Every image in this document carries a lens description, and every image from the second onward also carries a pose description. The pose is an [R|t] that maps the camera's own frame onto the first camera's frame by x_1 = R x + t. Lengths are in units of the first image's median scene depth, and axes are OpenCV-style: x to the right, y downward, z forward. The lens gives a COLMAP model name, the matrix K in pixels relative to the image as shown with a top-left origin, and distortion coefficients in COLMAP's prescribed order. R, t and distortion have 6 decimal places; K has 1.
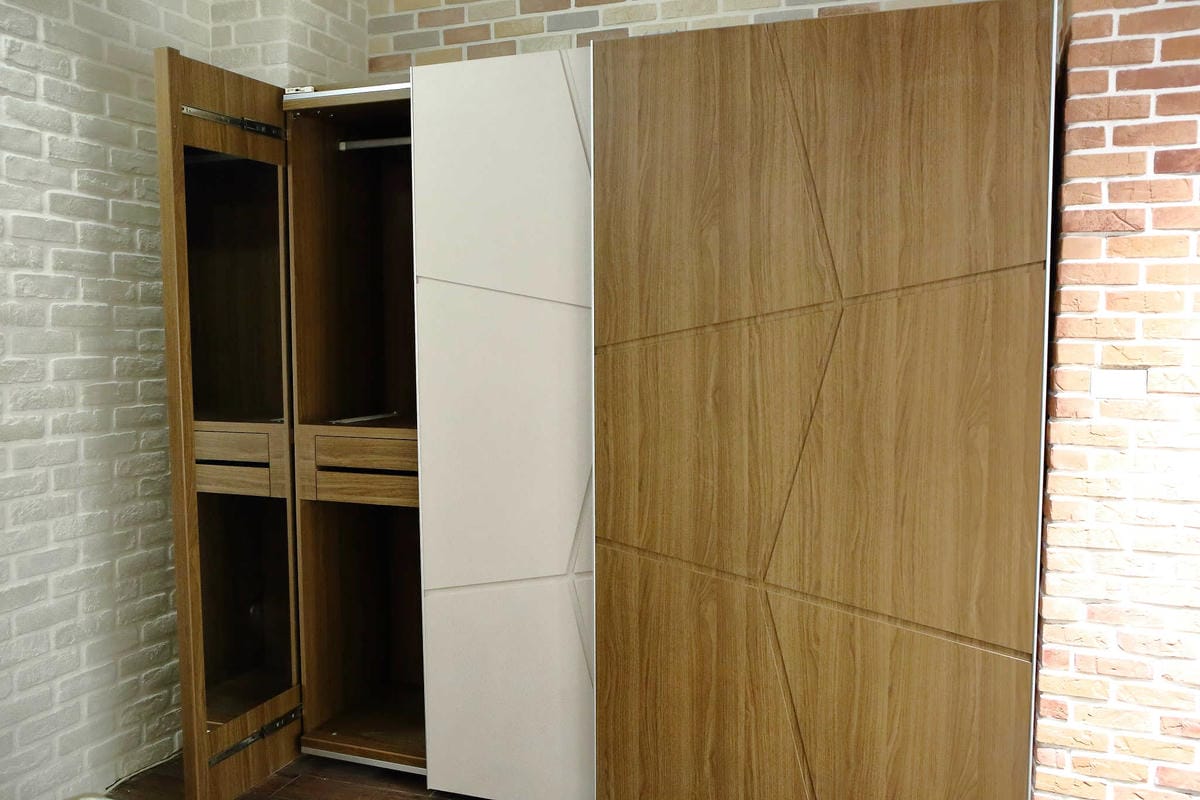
lens RADIAL K [[1000.8, 0, 600.0], [0, 1000.8, 400.0], [0, 0, 1]] dist [-0.004017, -0.002037]
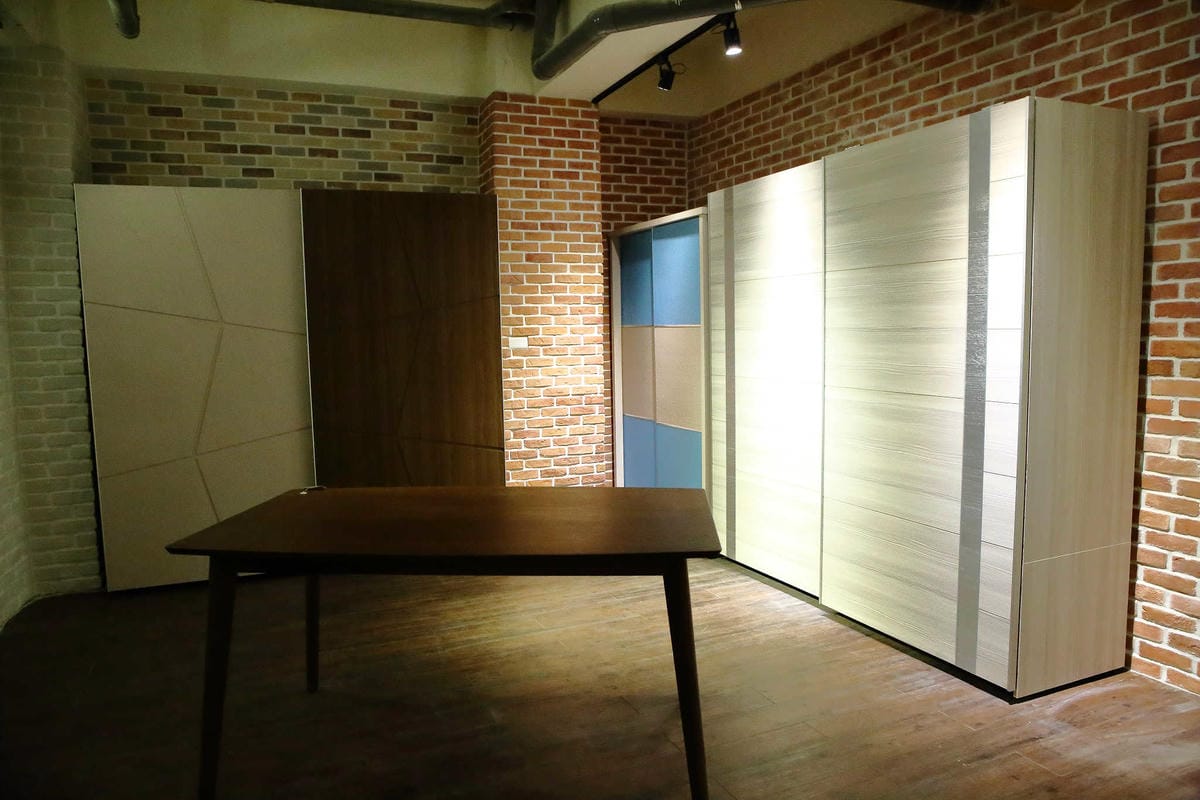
lens RADIAL K [[798.0, 0, 600.0], [0, 798.0, 400.0], [0, 0, 1]] dist [-0.099604, 0.074997]
pose [[0.721867, -0.079891, 0.687405, -0.758070], [0.075807, 0.996465, 0.036203, 0.073599], [-0.687867, 0.025977, 0.725372, -0.631594]]
